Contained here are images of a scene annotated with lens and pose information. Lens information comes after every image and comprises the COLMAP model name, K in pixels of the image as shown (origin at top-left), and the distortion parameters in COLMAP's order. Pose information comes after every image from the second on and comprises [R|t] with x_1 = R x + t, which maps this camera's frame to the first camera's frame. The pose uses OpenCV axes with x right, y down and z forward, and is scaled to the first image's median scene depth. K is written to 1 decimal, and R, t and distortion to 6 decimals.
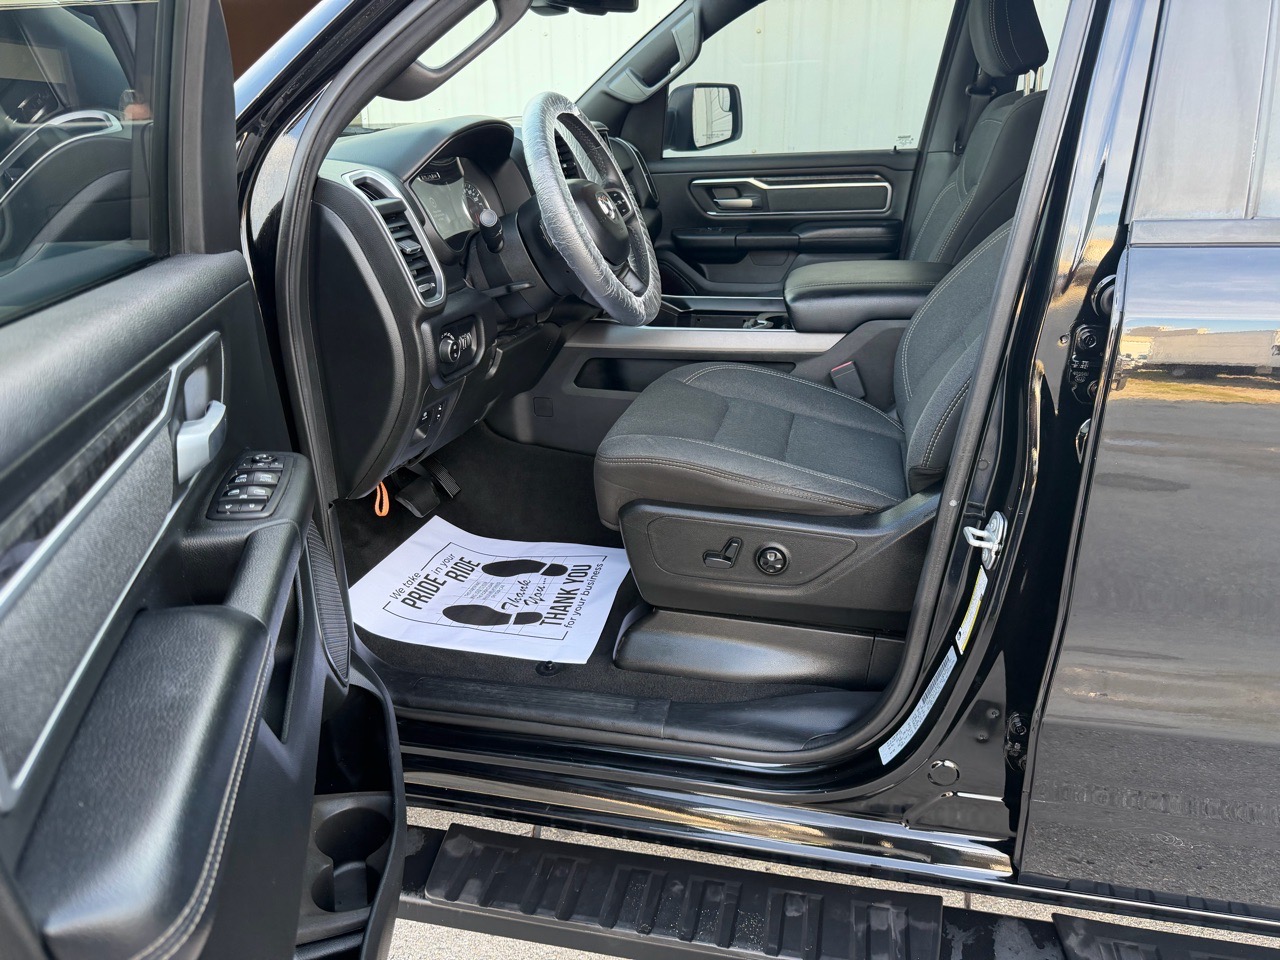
lens RADIAL K [[852.1, 0, 640.0], [0, 852.1, 480.0], [0, 0, 1]] dist [0.130433, -0.267130]
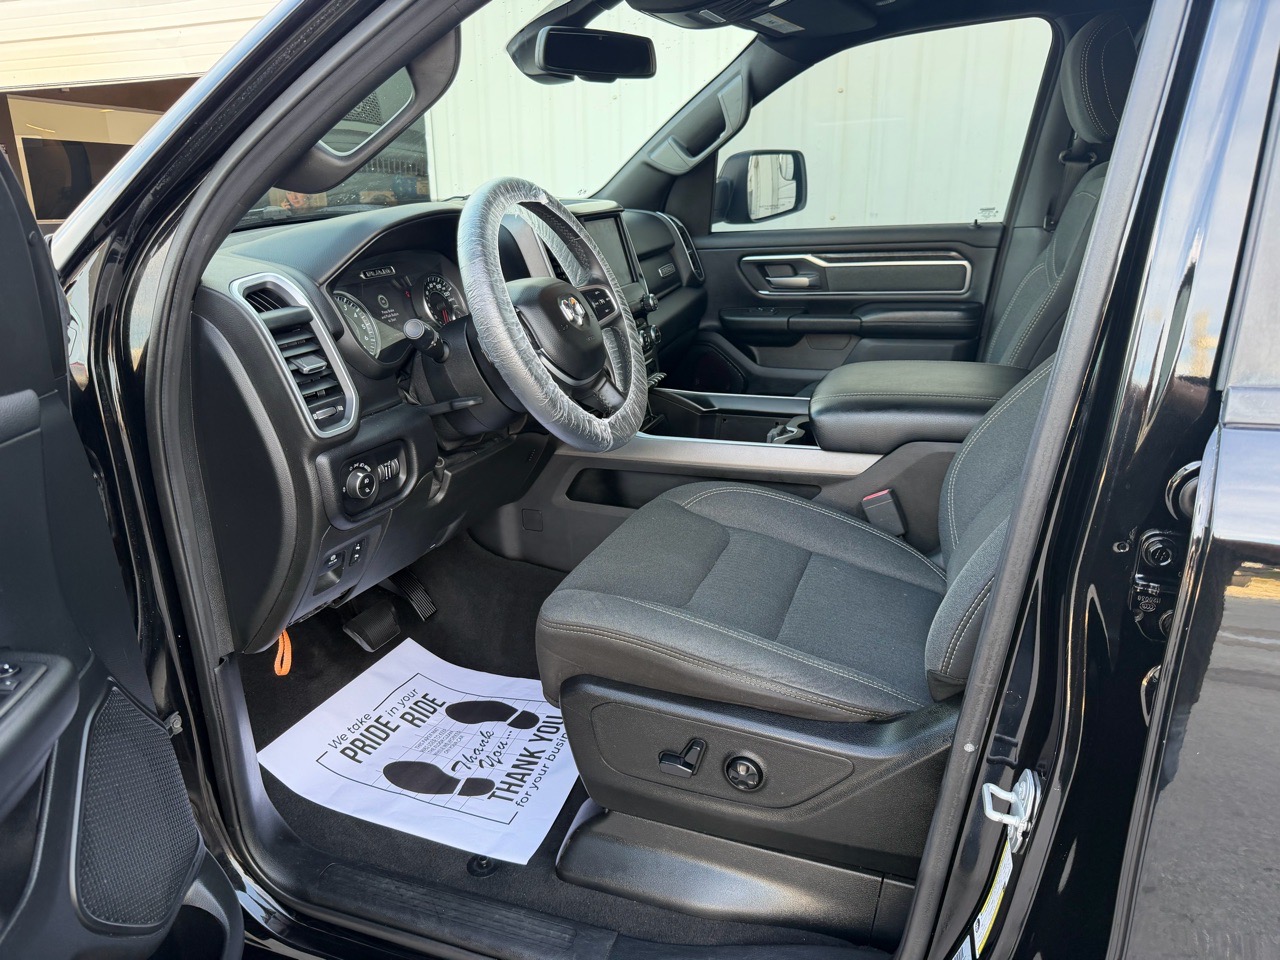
lens RADIAL K [[852.1, 0, 640.0], [0, 852.1, 480.0], [0, 0, 1]] dist [0.130433, -0.267130]
pose [[0.991263, 0.036457, -0.126759, 0.119760], [-0.043186, 0.997777, -0.050746, -0.099305], [0.124628, 0.055777, 0.990635, 0.167946]]
